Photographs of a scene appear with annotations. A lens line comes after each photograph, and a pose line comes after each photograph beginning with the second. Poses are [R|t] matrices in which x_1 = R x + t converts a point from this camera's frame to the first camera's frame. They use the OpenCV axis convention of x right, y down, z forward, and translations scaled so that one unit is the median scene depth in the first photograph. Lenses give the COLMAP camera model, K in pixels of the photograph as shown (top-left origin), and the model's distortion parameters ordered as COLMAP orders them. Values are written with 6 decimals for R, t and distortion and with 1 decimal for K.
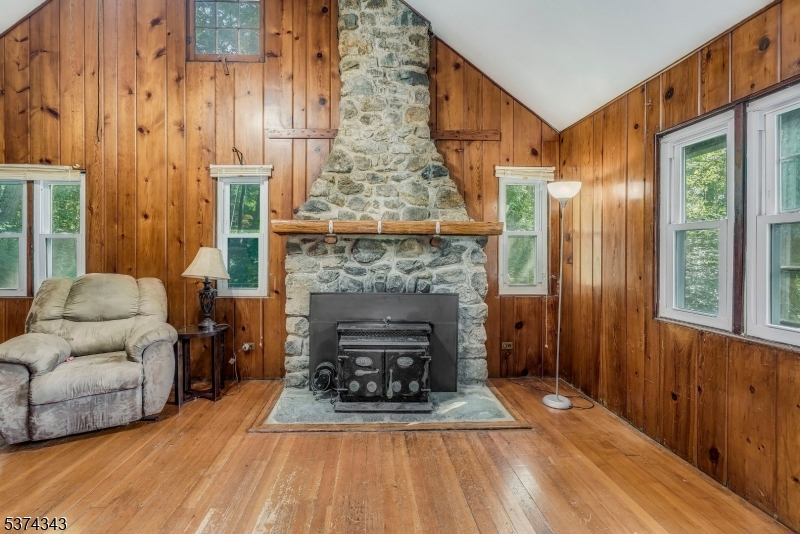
lens RADIAL K [[377.3, 0, 375.4], [0, 377.3, 249.0], [0, 0, 1]] dist [-0.005148, 0.000433]
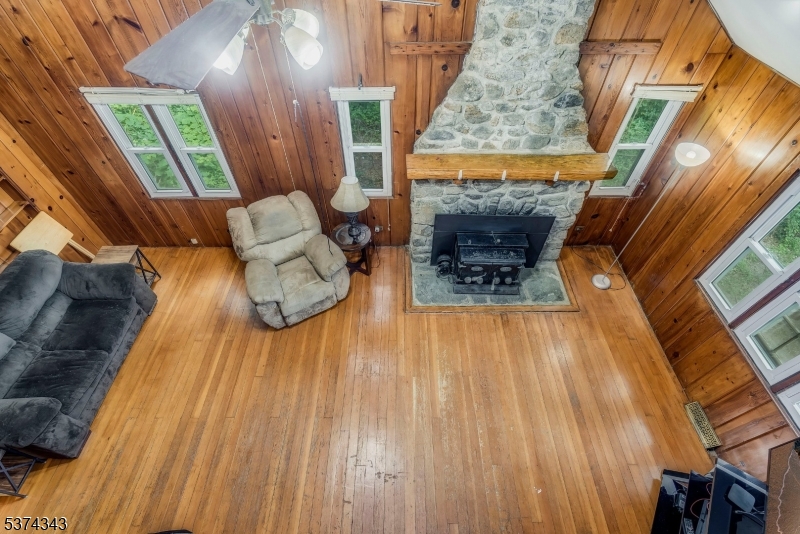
lens RADIAL K [[375.1, 0, 400.0], [0, 375.1, 267.0], [0, 0, 1]] dist [-0.003475, -0.000289]
pose [[0.999778, 0.011046, -0.017953, -0.246184], [0.006625, 0.643900, 0.765081, -0.661508], [0.020011, -0.765030, 0.643684, 0.067983]]
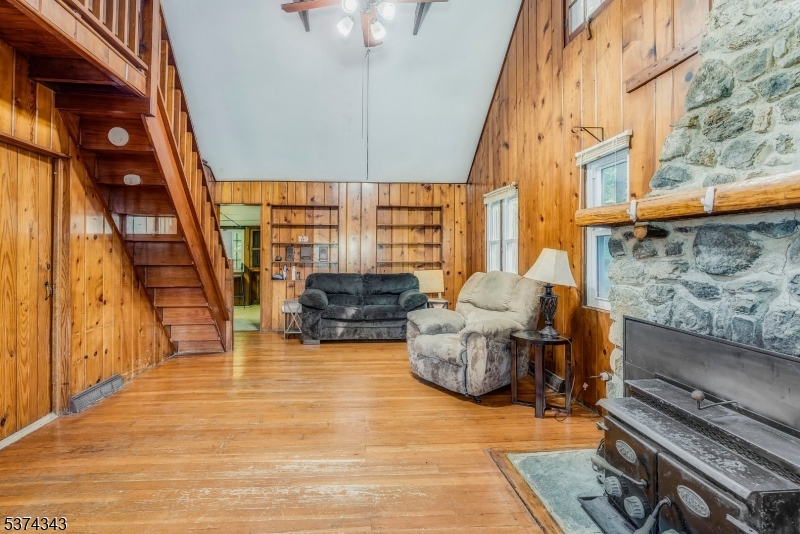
lens RADIAL K [[375.4, 0, 374.6], [0, 375.4, 250.1], [0, 0, 1]] dist [-0.002036, -0.000682]
pose [[0.040355, -0.010766, -0.999127, 0.416743], [0.005795, 0.999928, -0.010540, 0.006703], [0.999169, -0.005364, 0.040415, 0.508166]]
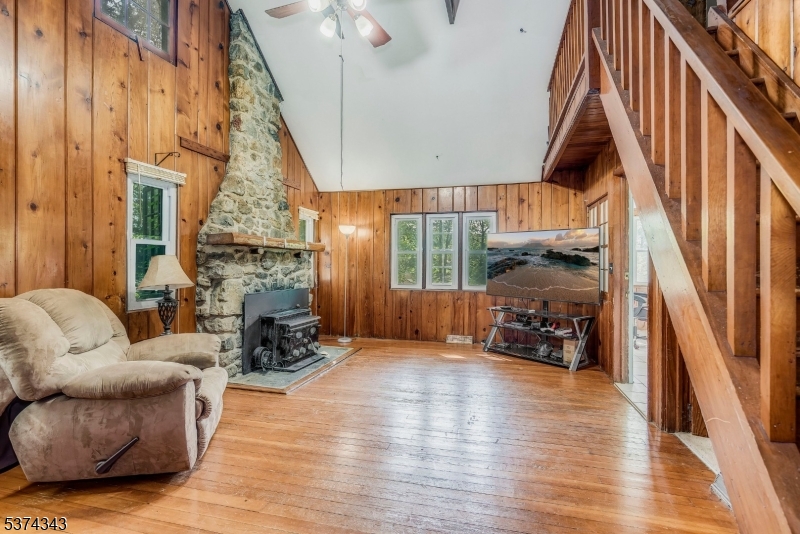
lens RADIAL K [[383.9, 0, 408.6], [0, 383.9, 263.4], [0, 0, 1]] dist [0.000447, 0.000776]
pose [[0.264096, 0.002335, 0.964494, -1.133676], [-0.007581, 0.999971, -0.000345, 0.011730], [-0.964467, -0.007221, 0.264106, 0.155041]]
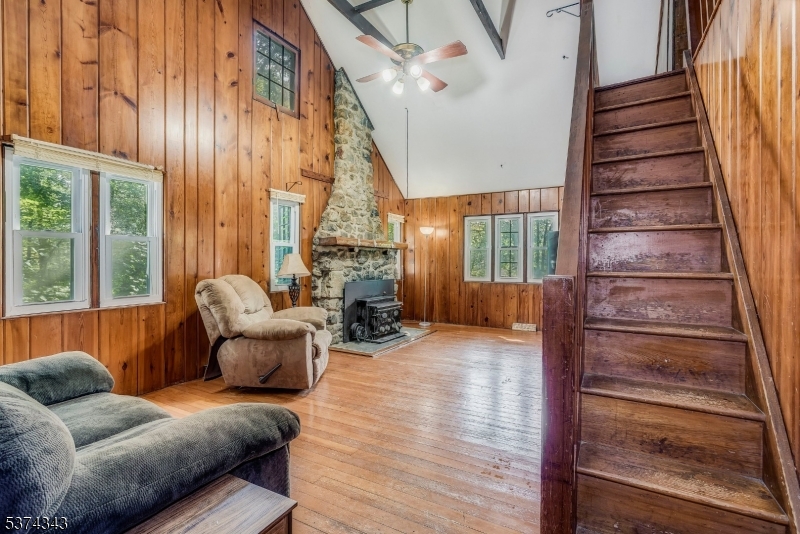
lens RADIAL K [[378.1, 0, 398.1], [0, 378.1, 255.5], [0, 0, 1]] dist [0.000083, 0.000153]
pose [[0.520673, 0.010296, 0.853694, -1.326949], [-0.004726, 0.999947, -0.009178, 0.013067], [-0.853743, 0.000744, 0.520693, -0.030933]]
